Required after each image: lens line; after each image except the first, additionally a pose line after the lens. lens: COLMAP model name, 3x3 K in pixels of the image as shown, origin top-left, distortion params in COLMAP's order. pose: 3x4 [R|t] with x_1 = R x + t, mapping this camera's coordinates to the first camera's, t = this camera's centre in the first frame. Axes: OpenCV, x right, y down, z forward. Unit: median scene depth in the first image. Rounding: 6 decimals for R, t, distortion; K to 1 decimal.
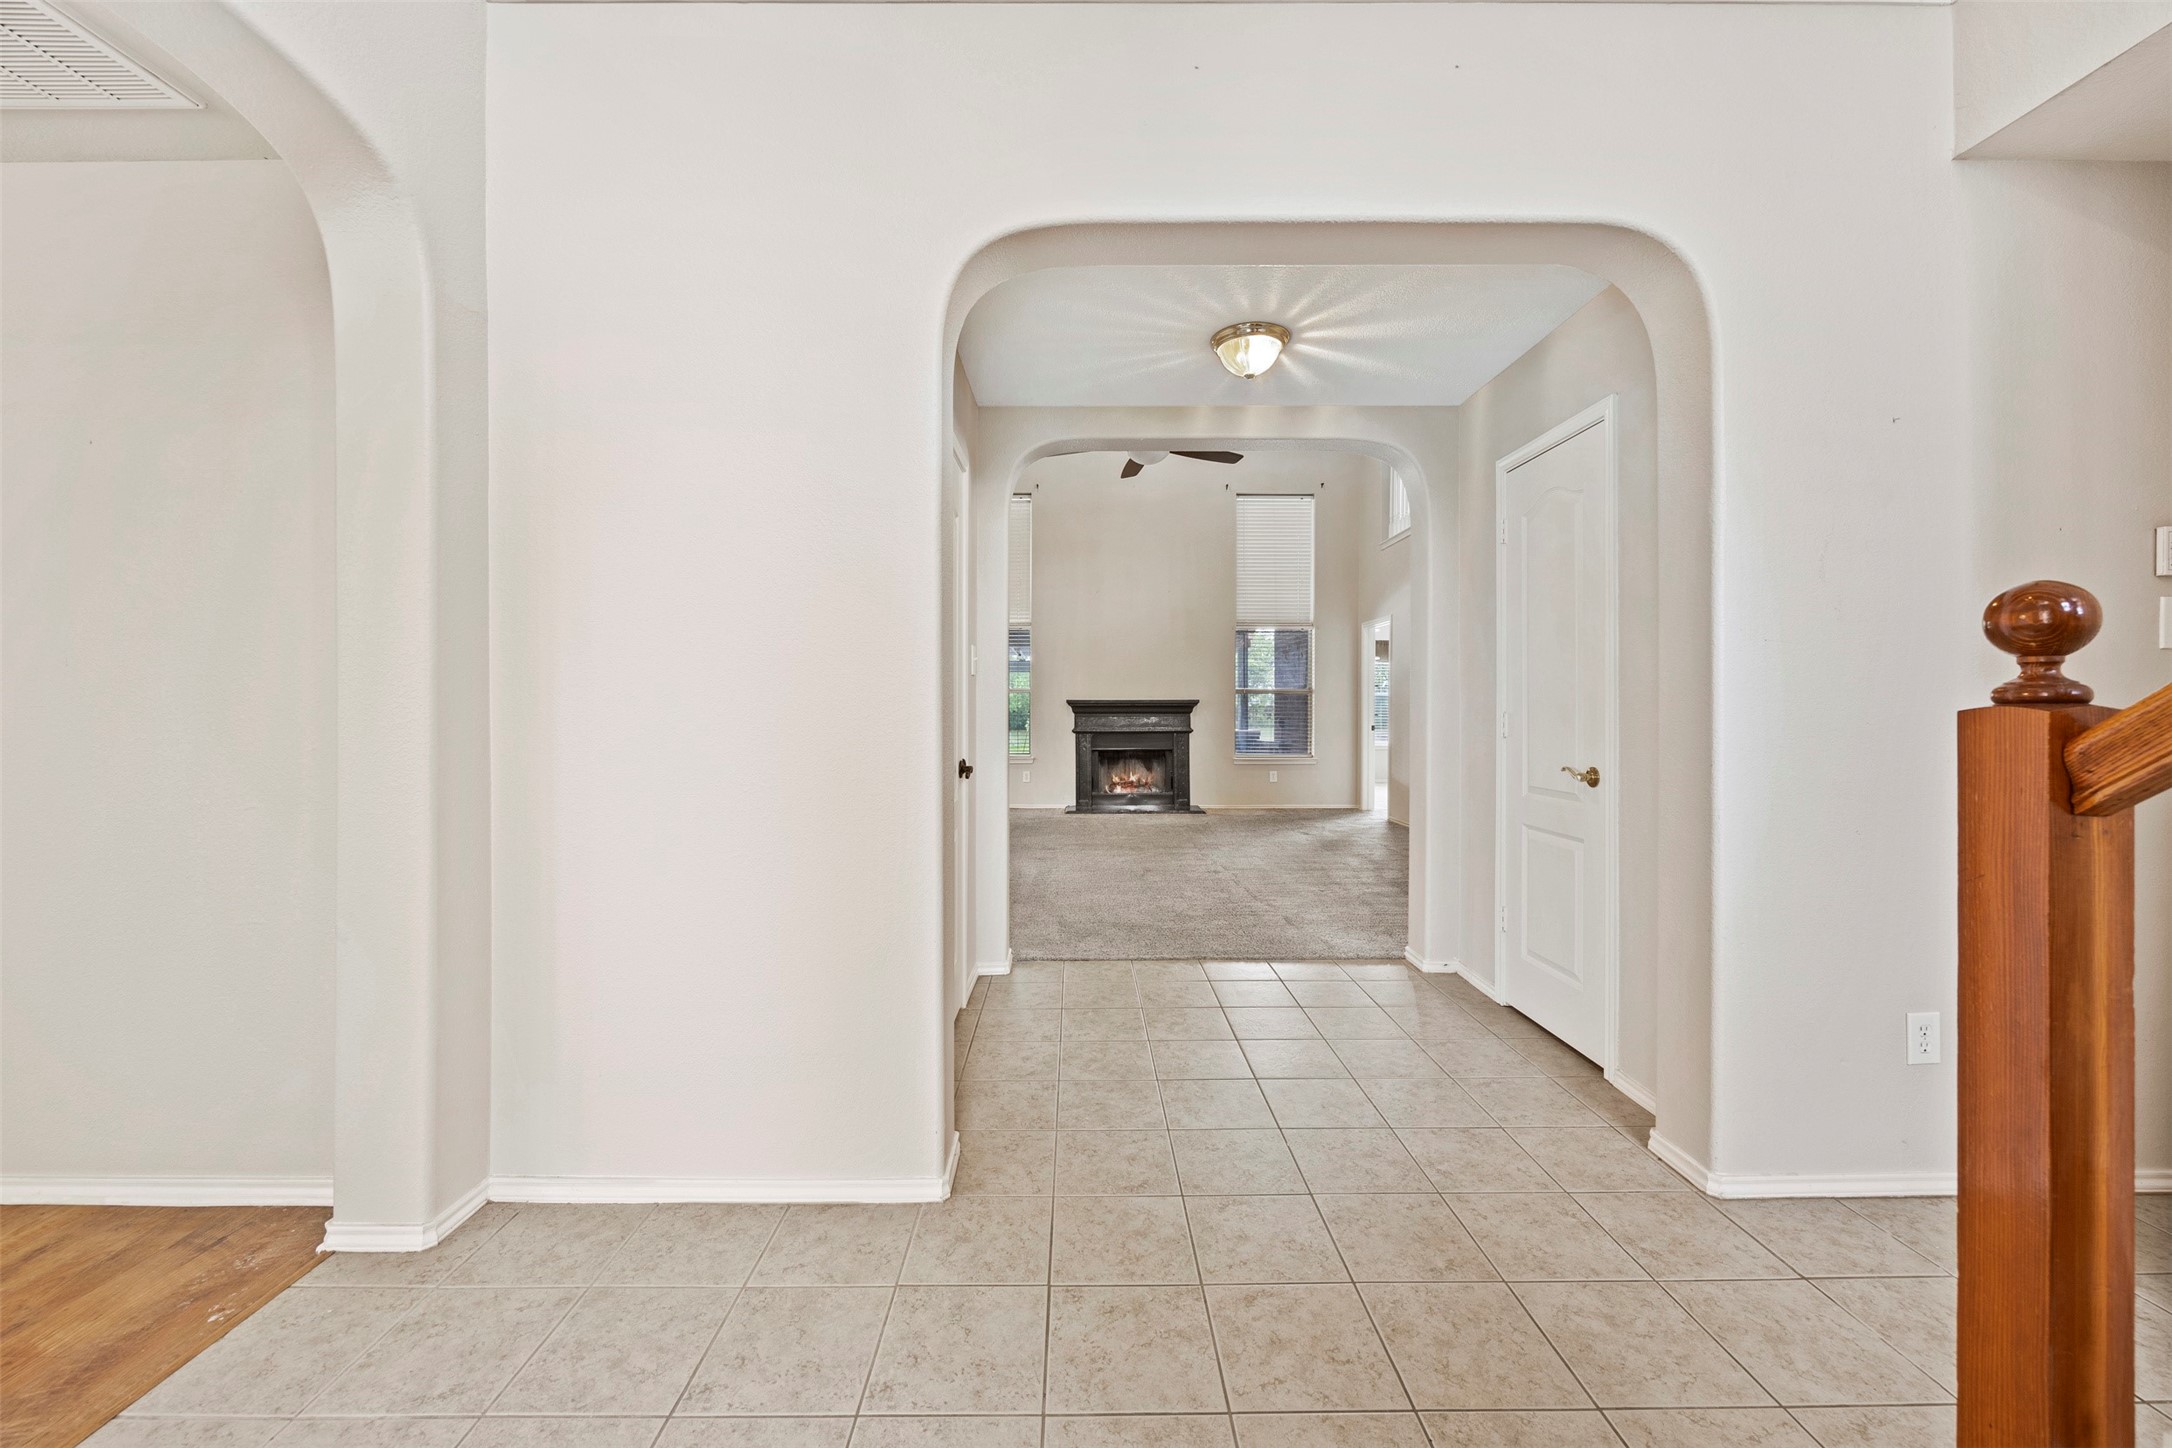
lens RADIAL K [[842.1, 0, 1091.6], [0, 842.1, 721.7], [0, 0, 1]] dist [-0.005839, 0.000910]
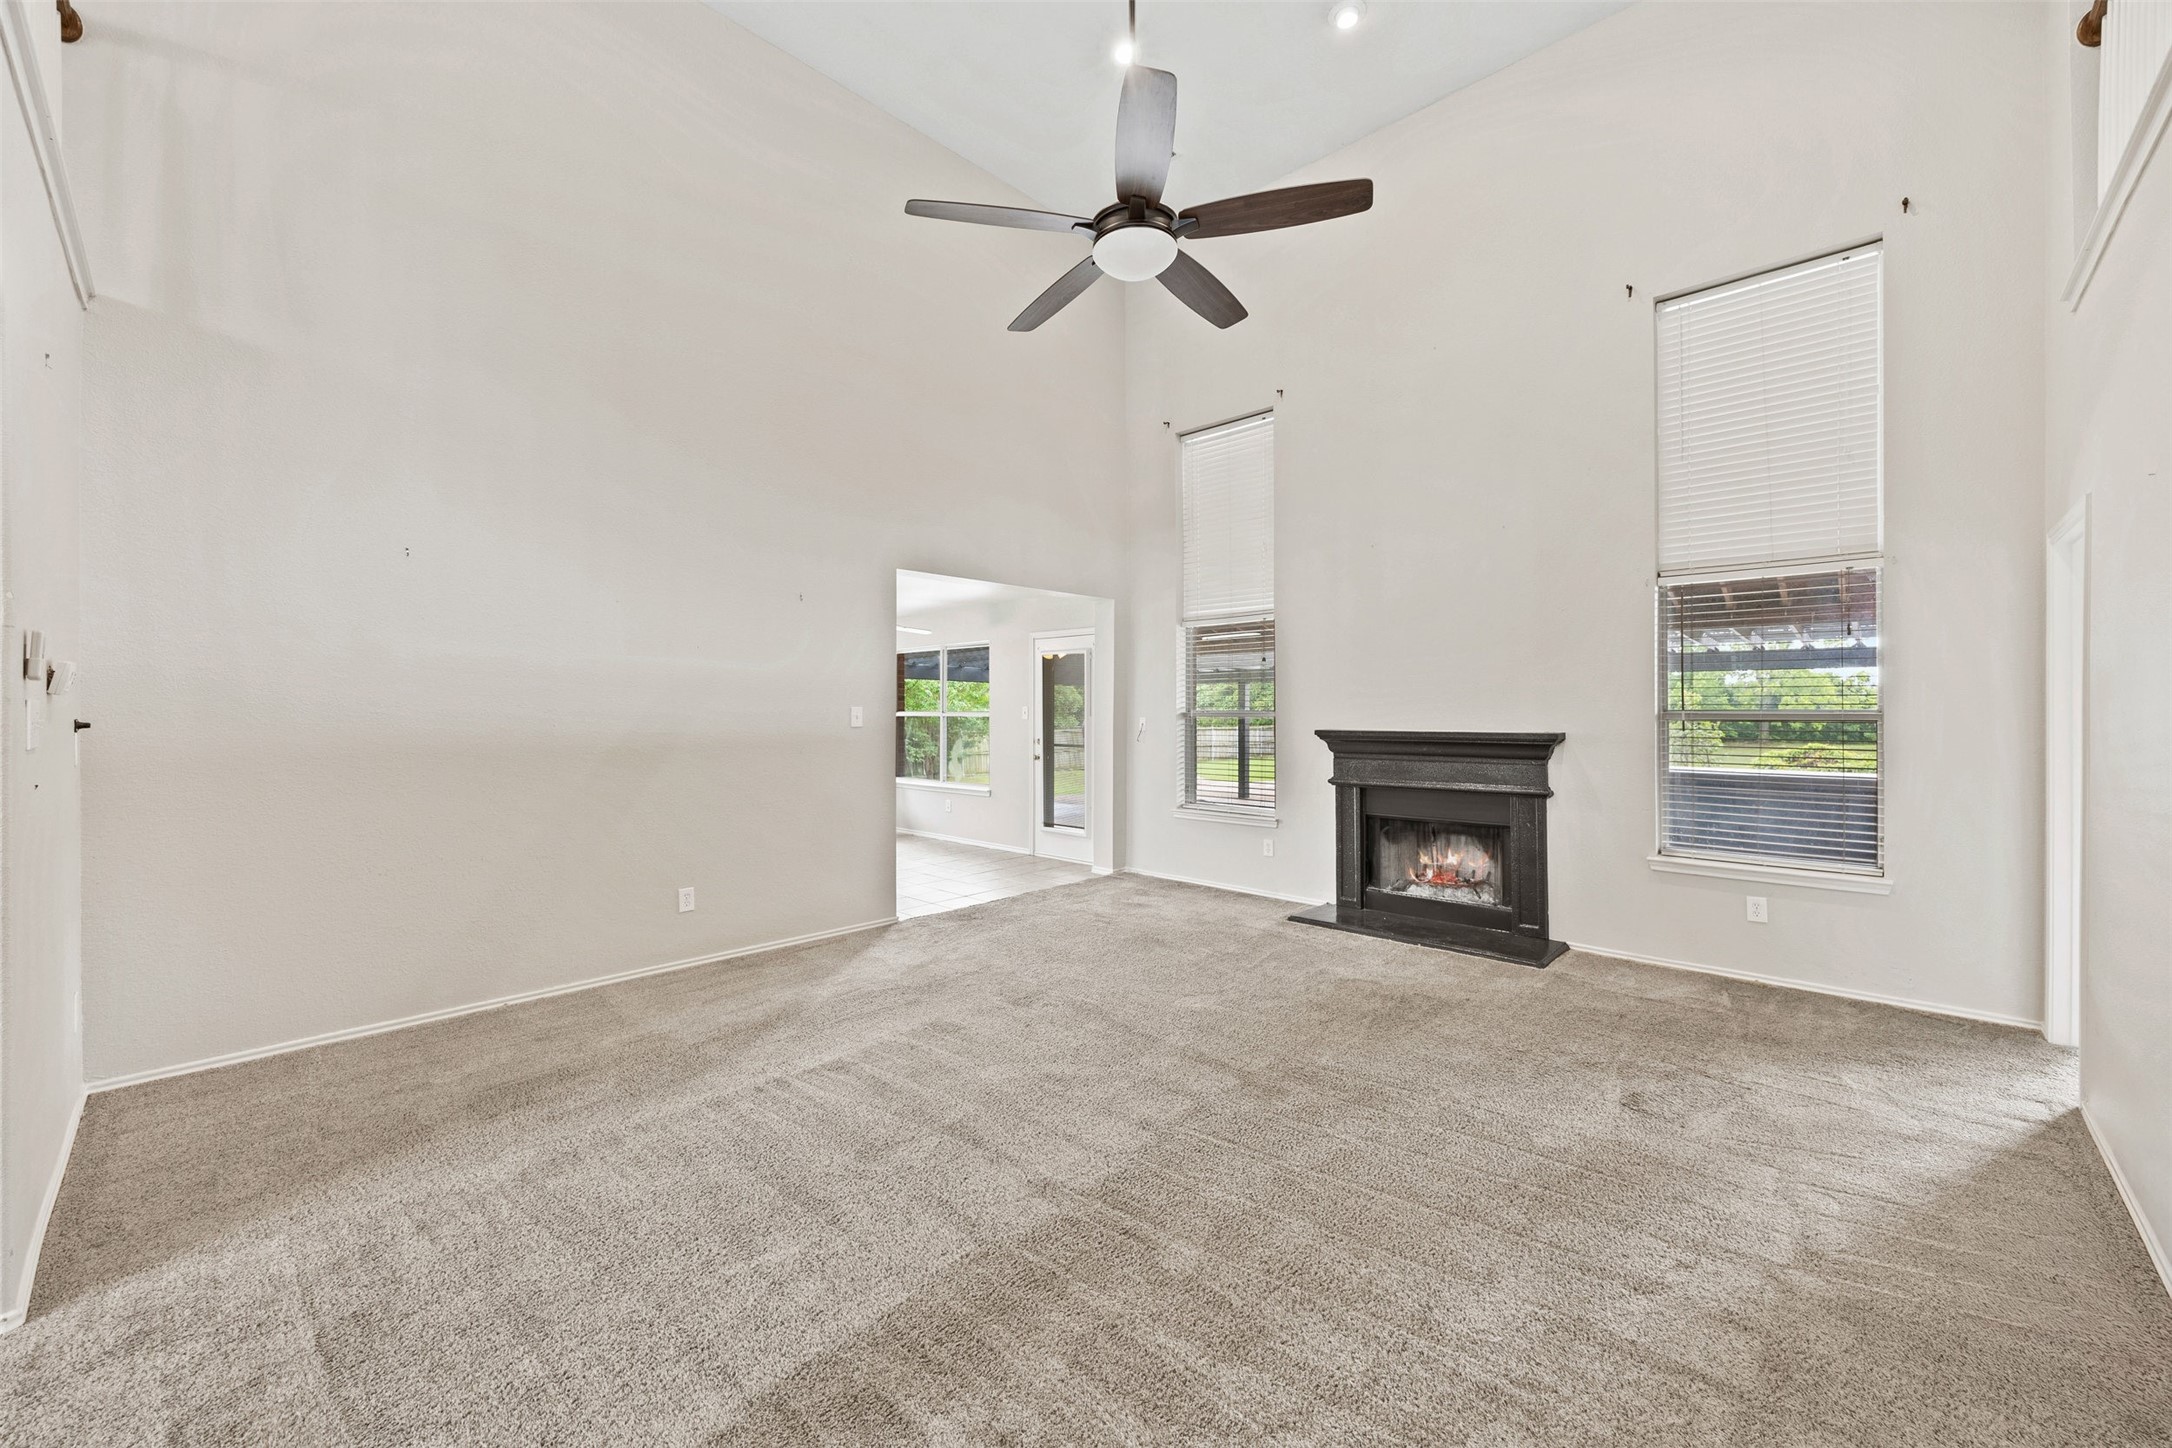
lens RADIAL K [[842.1, 0, 1075.4], [0, 842.1, 719.2], [0, 0, 1]] dist [-0.005839, 0.000910]
pose [[0.712369, 0.006768, -0.701773, 0.270816], [-0.008899, 0.999960, 0.000610, -0.032140], [0.701749, 0.005811, 0.712400, 0.433707]]
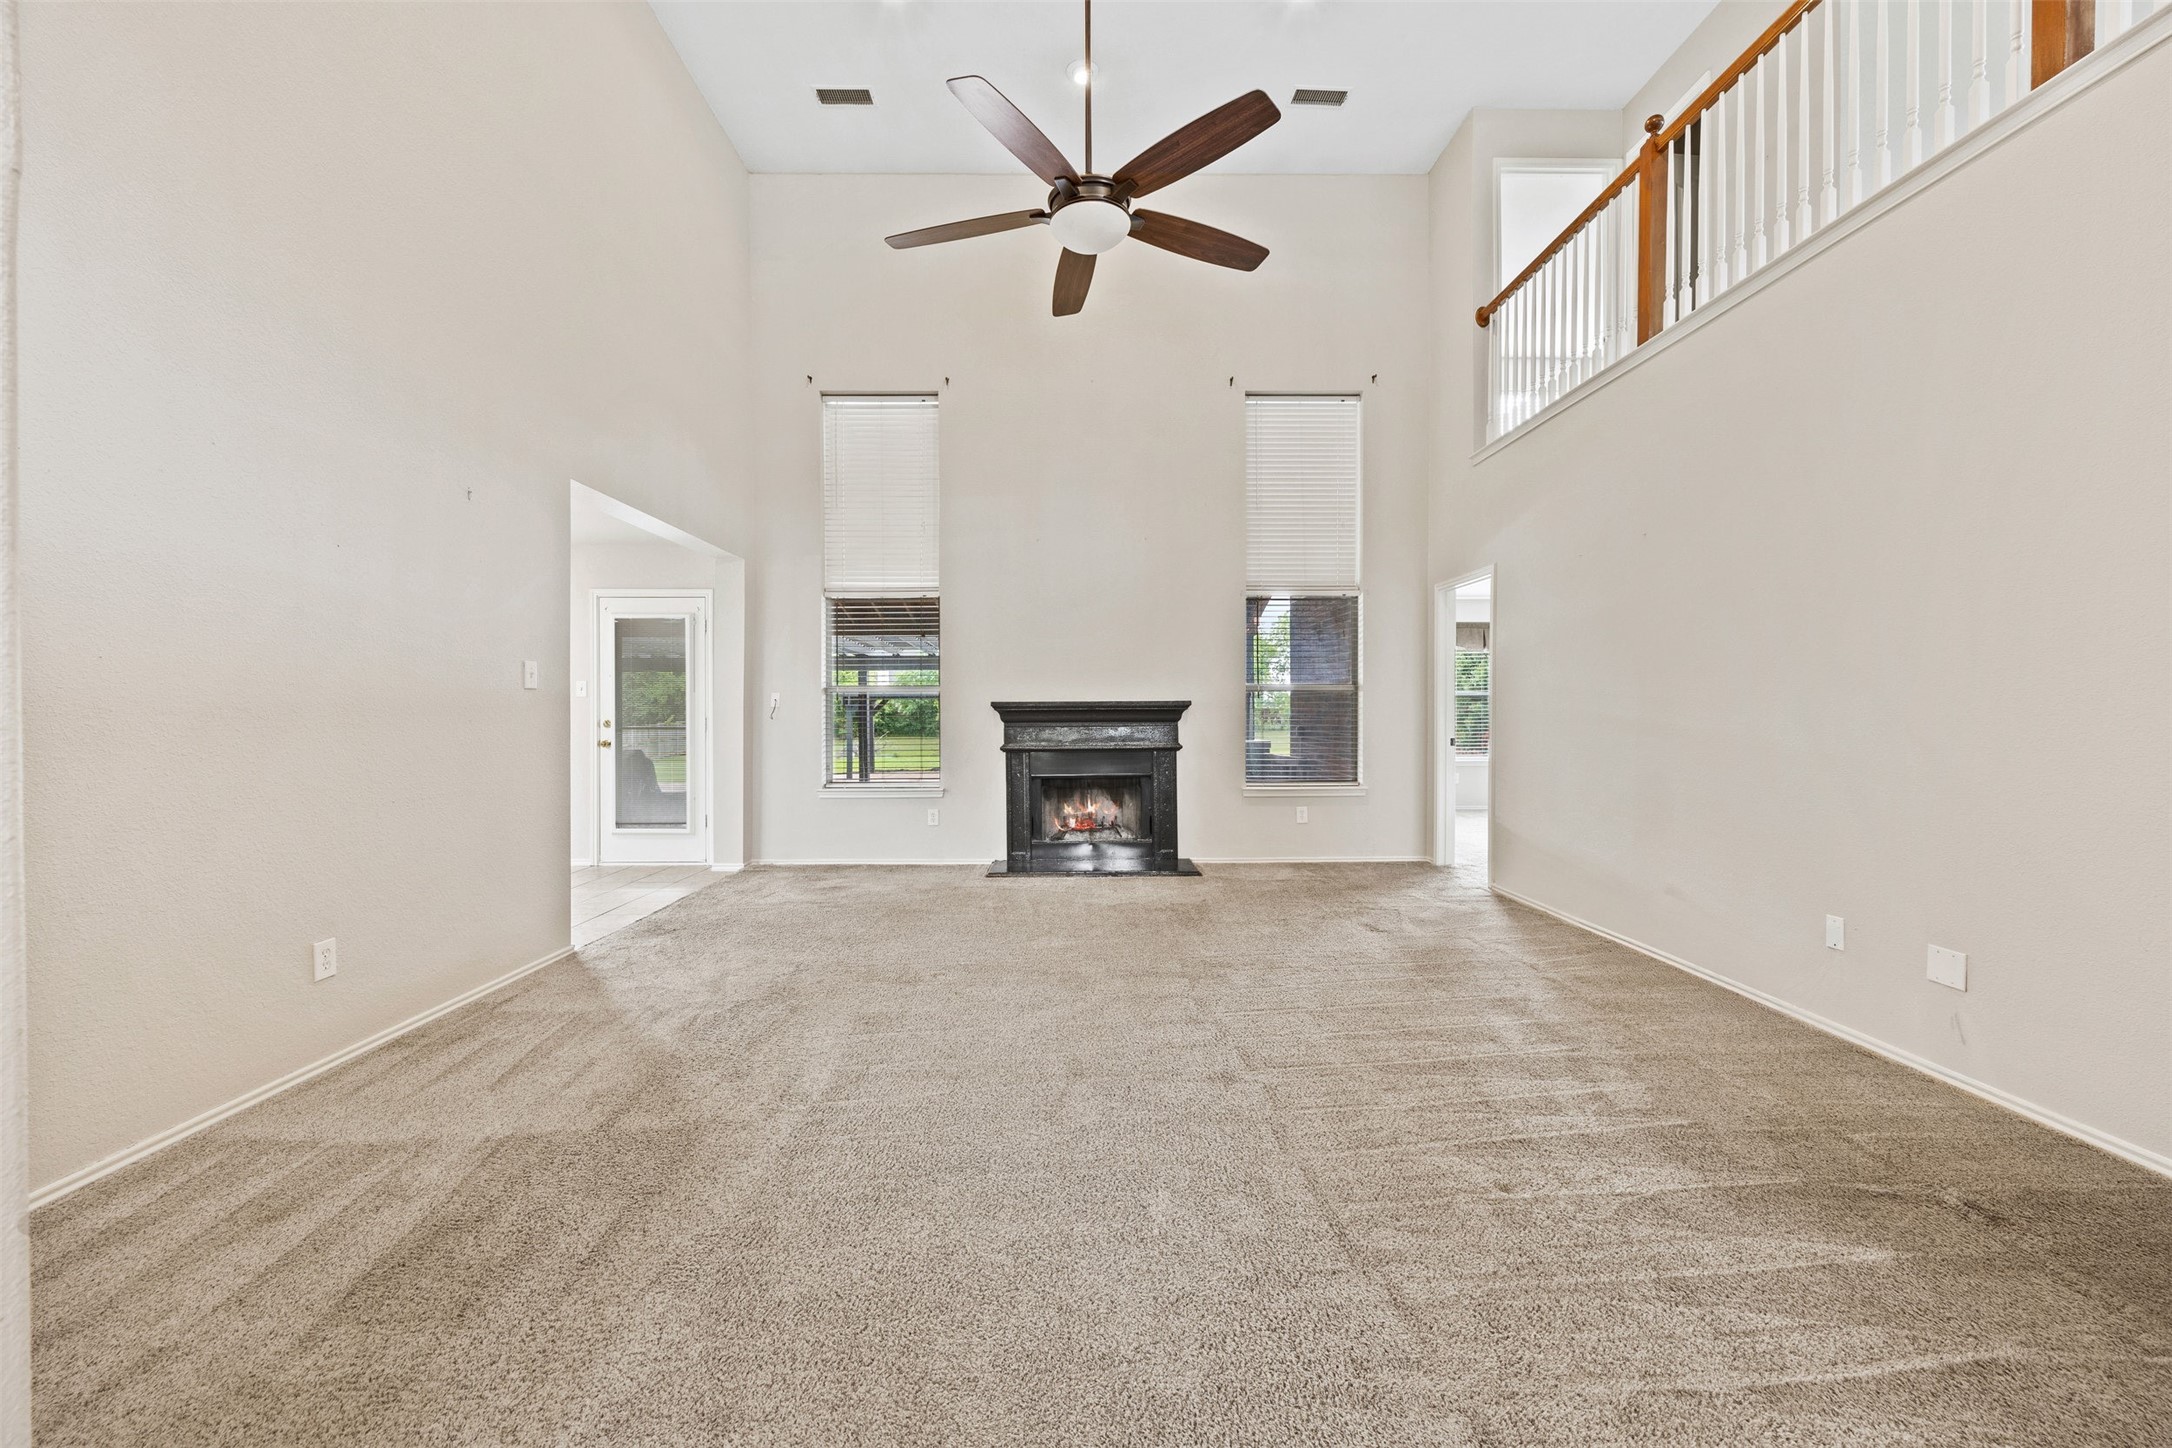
lens RADIAL K [[842.1, 0, 1084.1], [0, 842.1, 721.8], [0, 0, 1]] dist [-0.005839, 0.000910]
pose [[0.999994, -0.003339, -0.001326, 0.043565], [0.003335, 0.999989, -0.003286, -0.007573], [0.001337, 0.003281, 0.999994, 0.330730]]
